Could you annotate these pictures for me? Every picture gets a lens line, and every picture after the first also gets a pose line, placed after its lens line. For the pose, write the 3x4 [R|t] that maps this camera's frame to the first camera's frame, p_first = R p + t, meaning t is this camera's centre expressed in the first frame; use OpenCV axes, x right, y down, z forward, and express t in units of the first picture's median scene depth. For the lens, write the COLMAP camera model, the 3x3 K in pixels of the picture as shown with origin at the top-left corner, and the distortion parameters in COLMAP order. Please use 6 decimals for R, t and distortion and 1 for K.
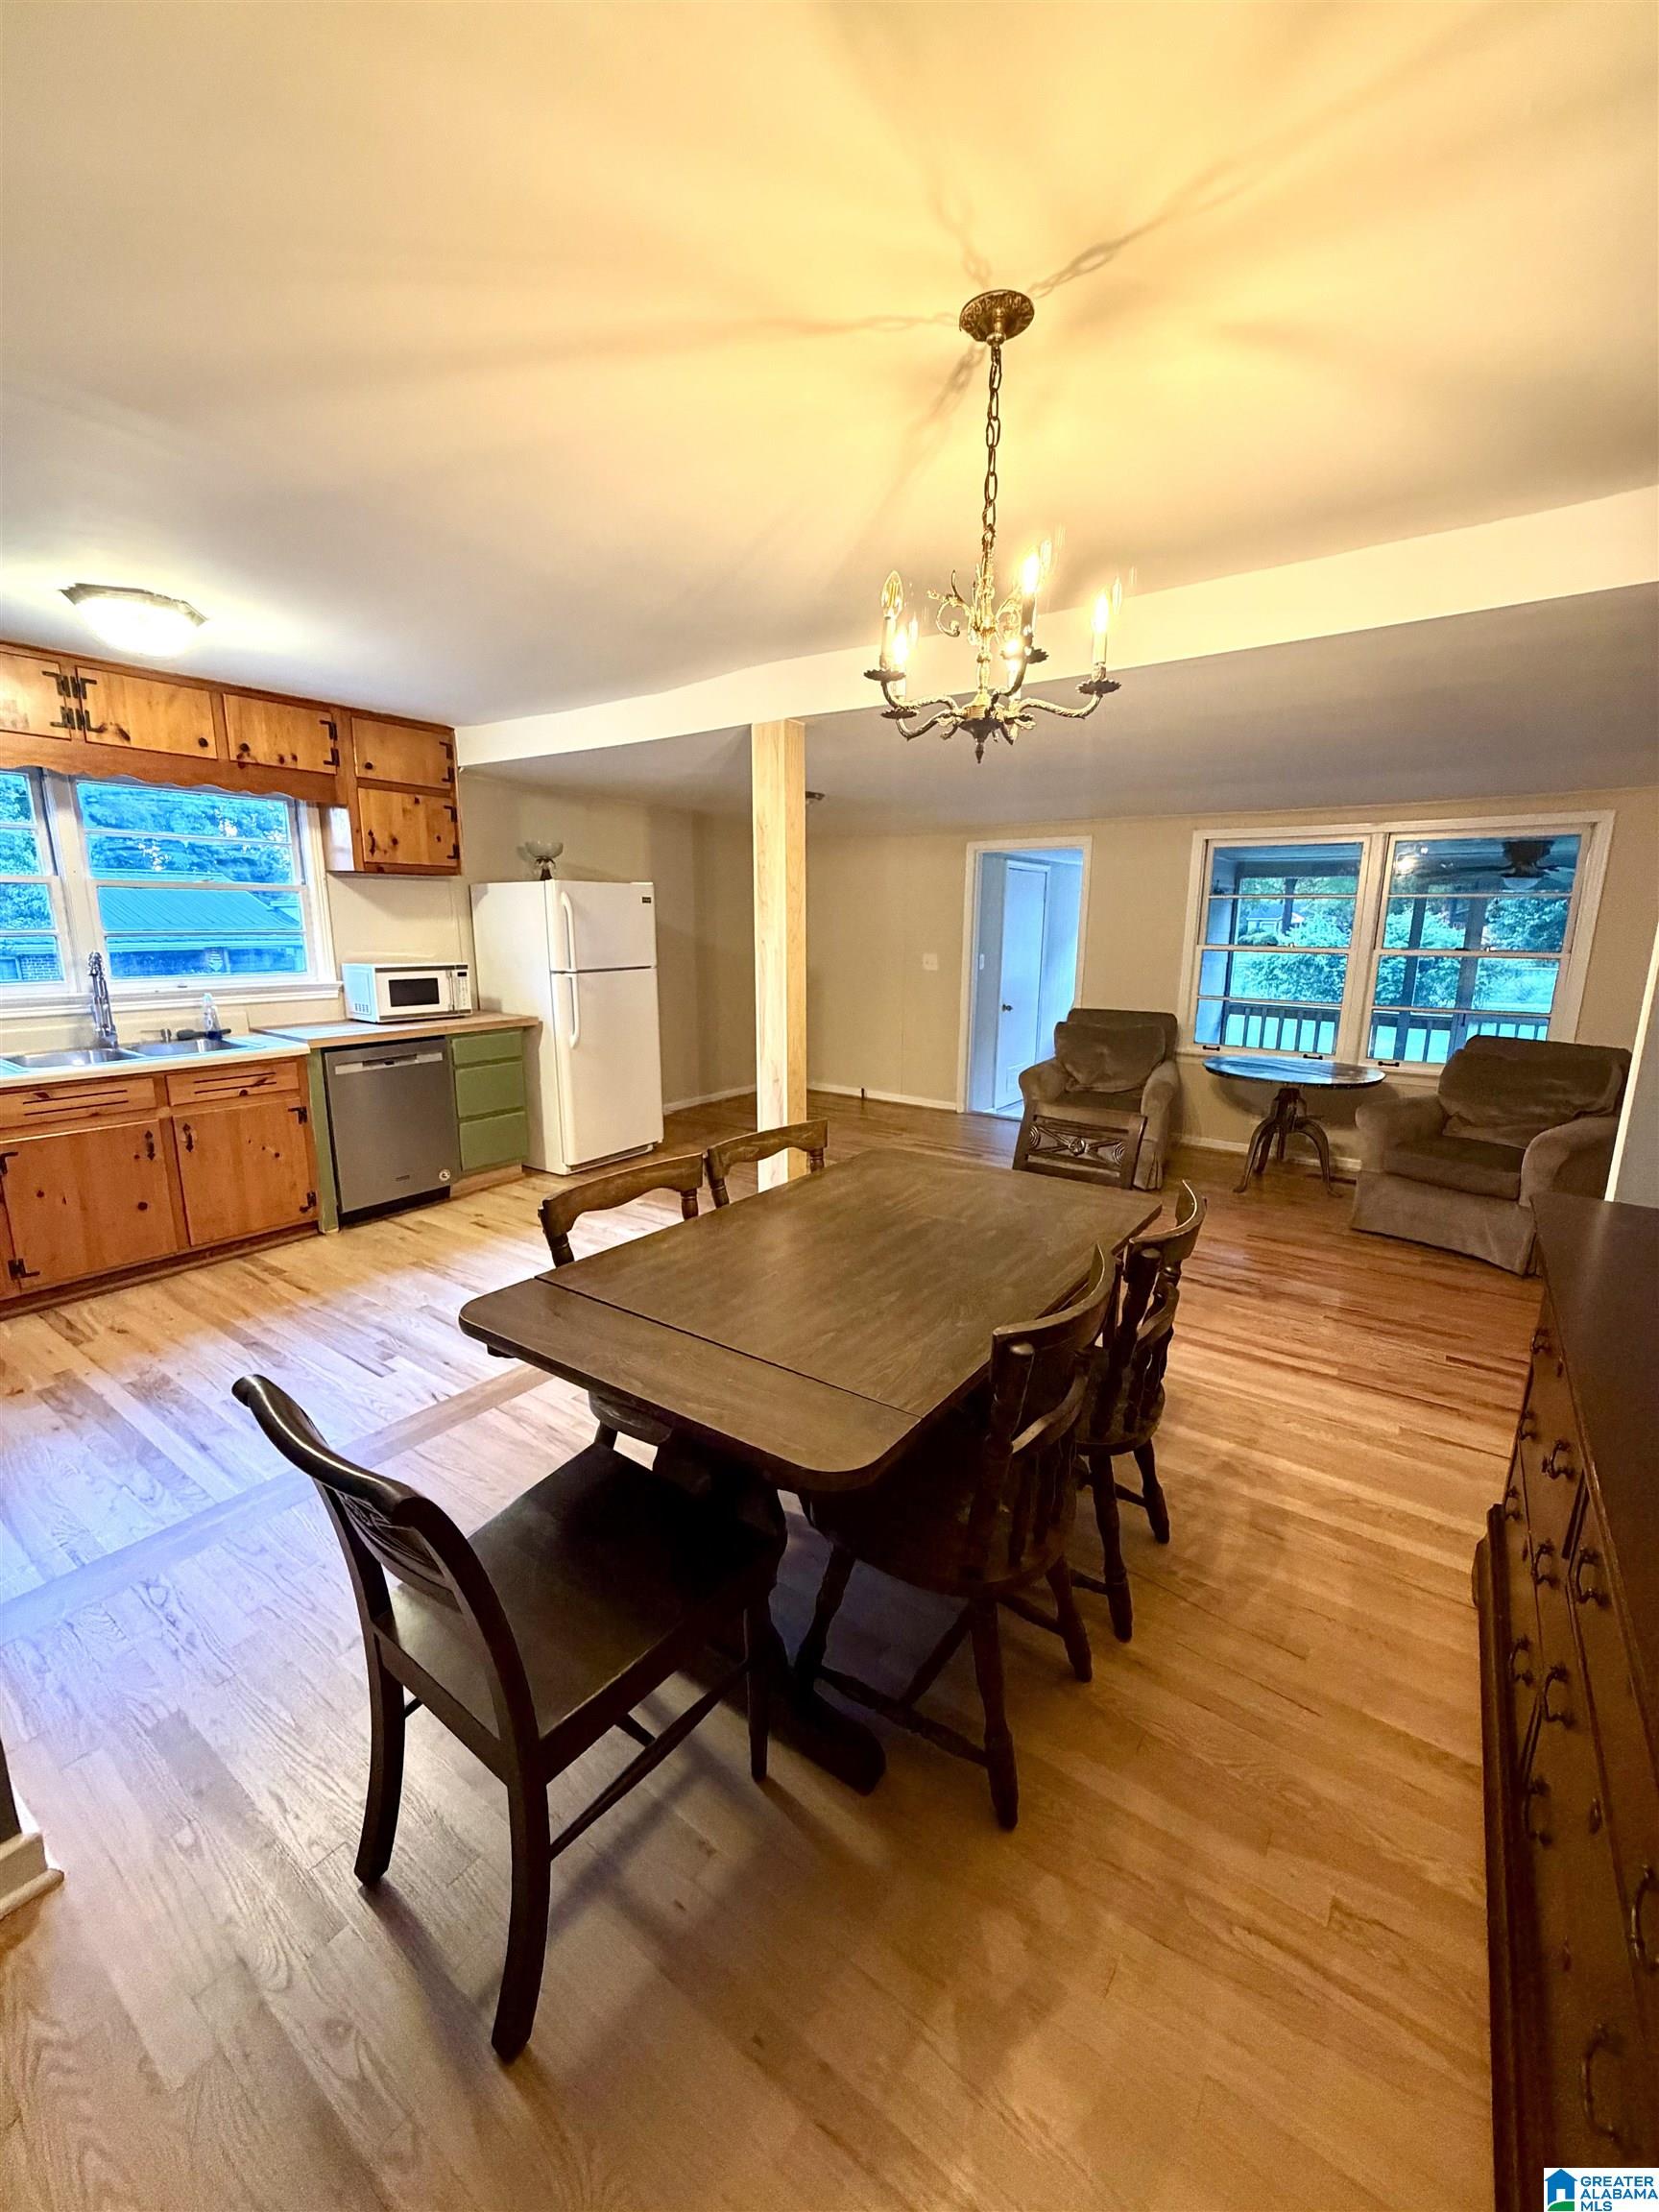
lens RADIAL K [[881.0, 0, 831.2], [0, 881.0, 1103.1], [0, 0, 1]] dist [-0.000996, -0.000021]
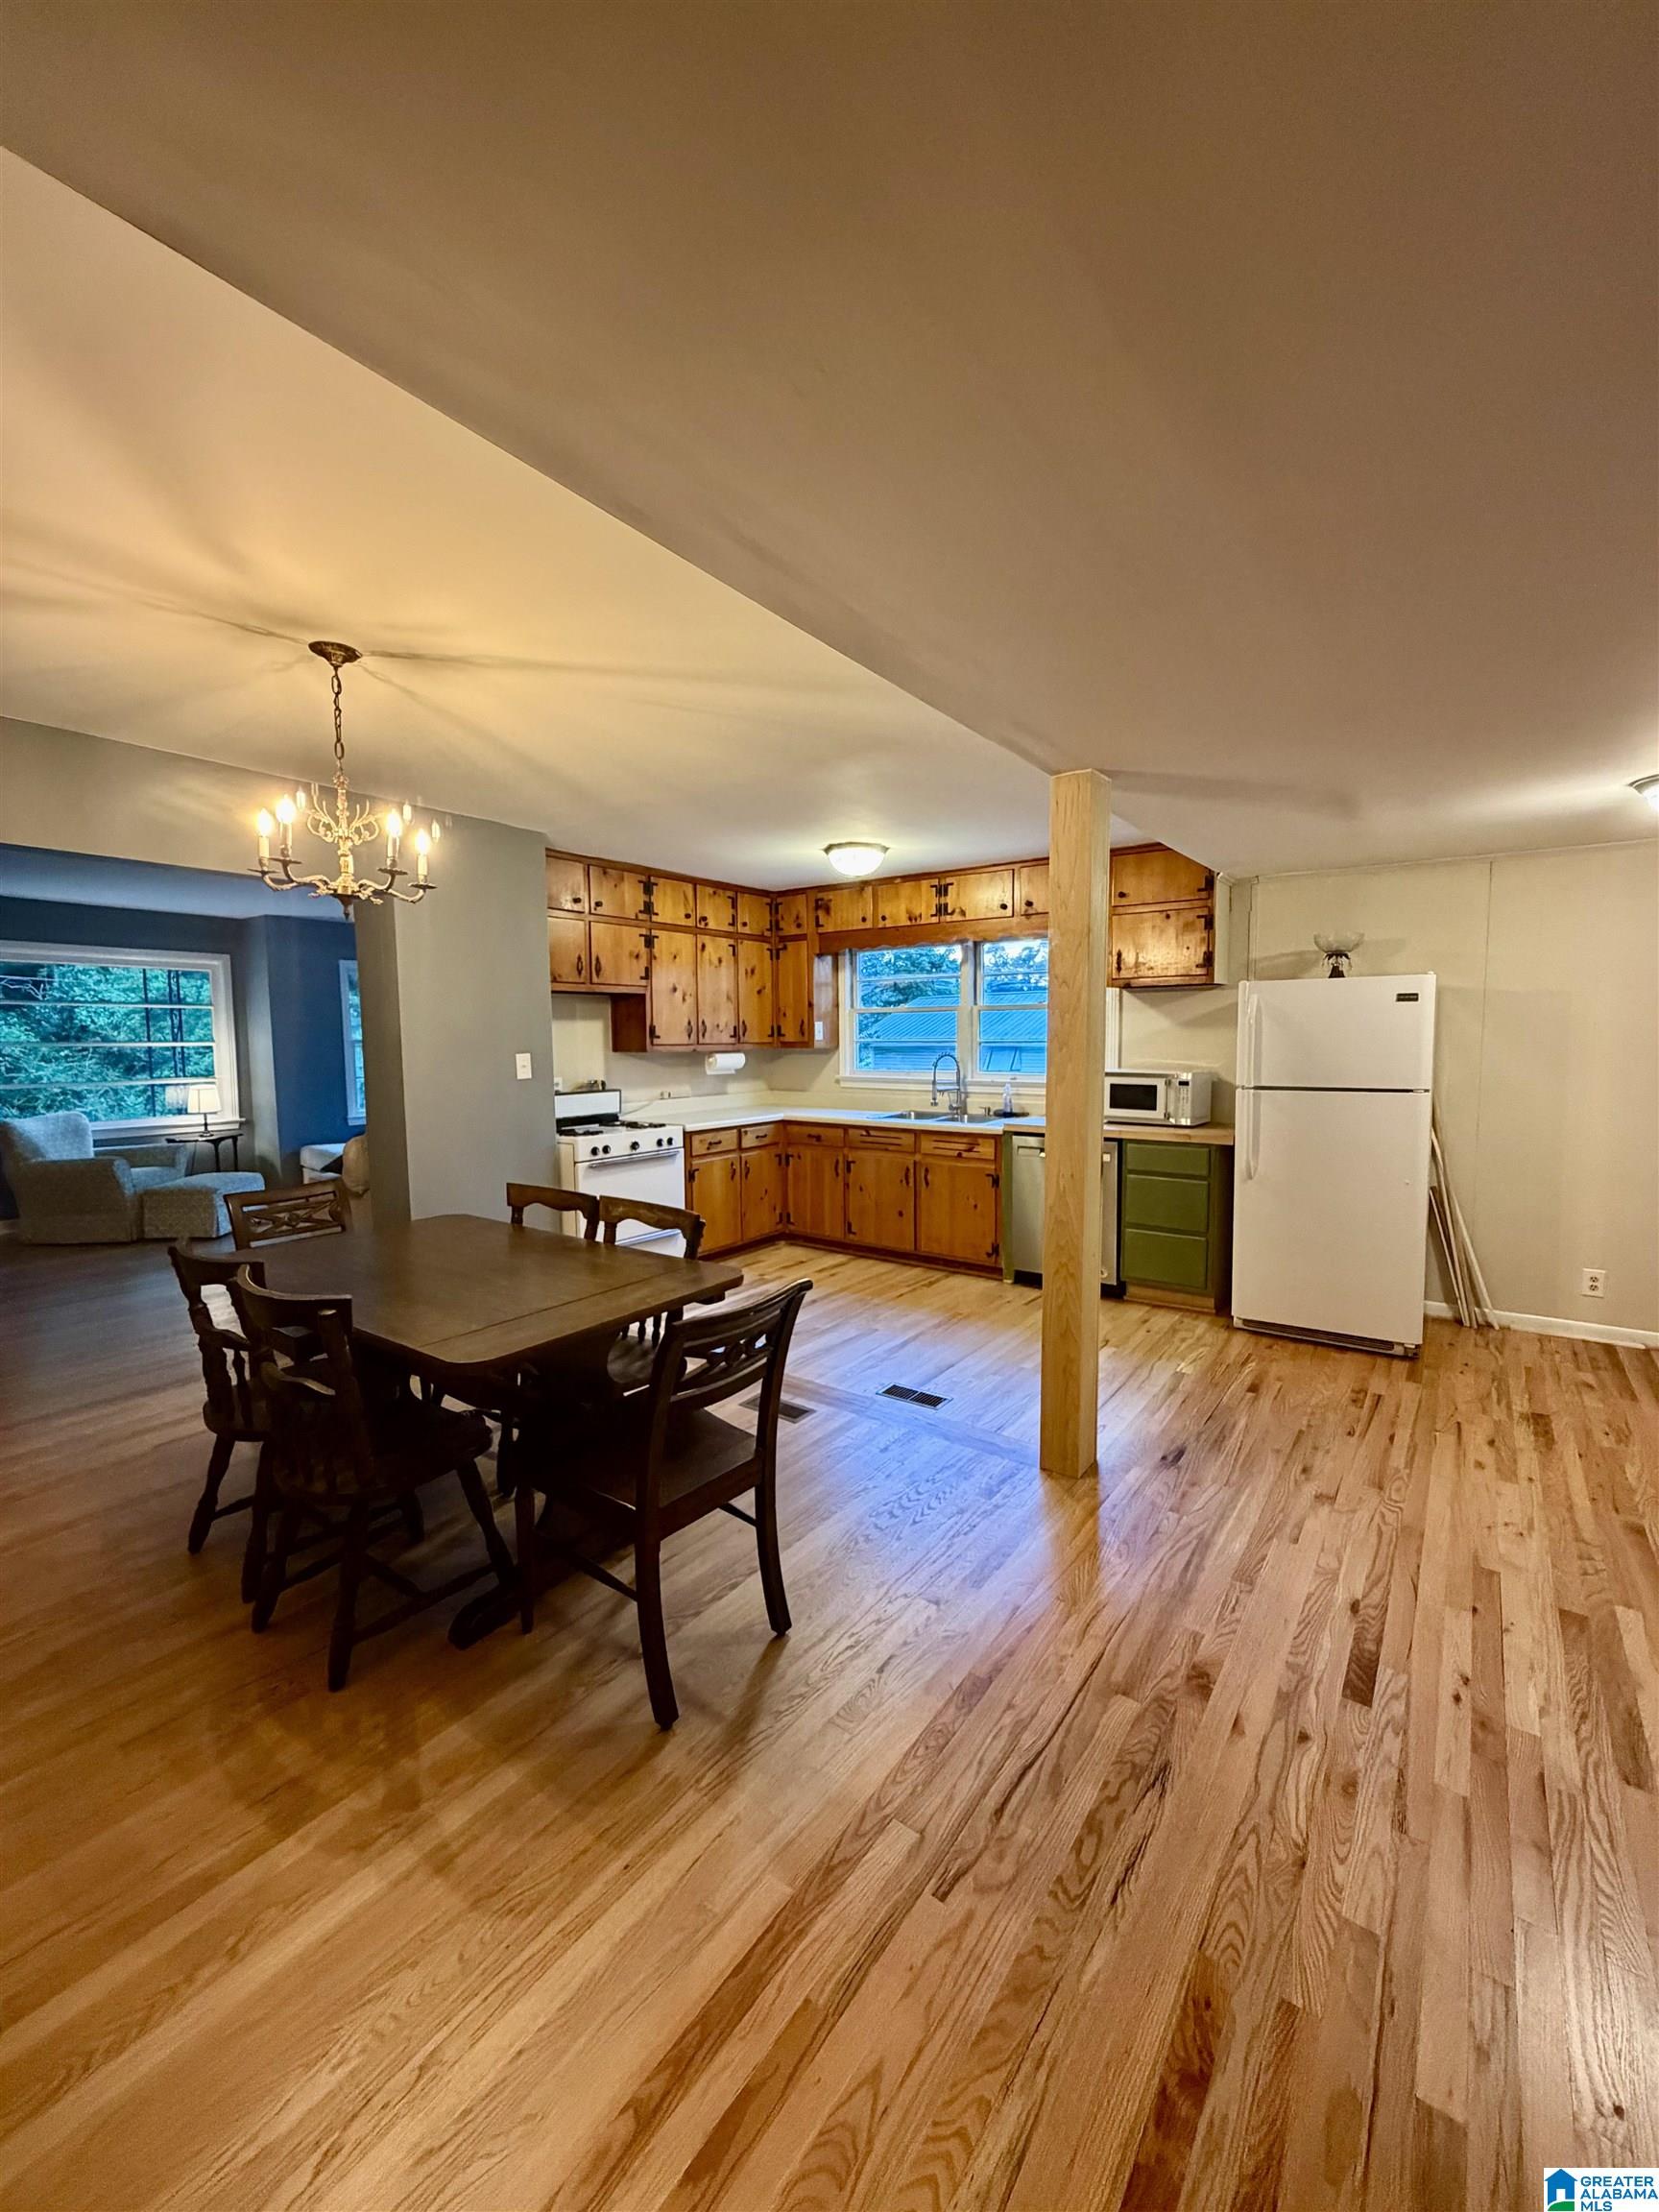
lens RADIAL K [[881.0, 0, 831.2], [0, 881.0, 1103.1], [0, 0, 1]] dist [-0.000996, -0.000021]
pose [[-0.012871, 0.067799, -0.997616, 0.709398], [-0.198960, 0.977575, 0.069004, -0.146355], [0.979923, 0.199374, 0.000907, 0.793300]]
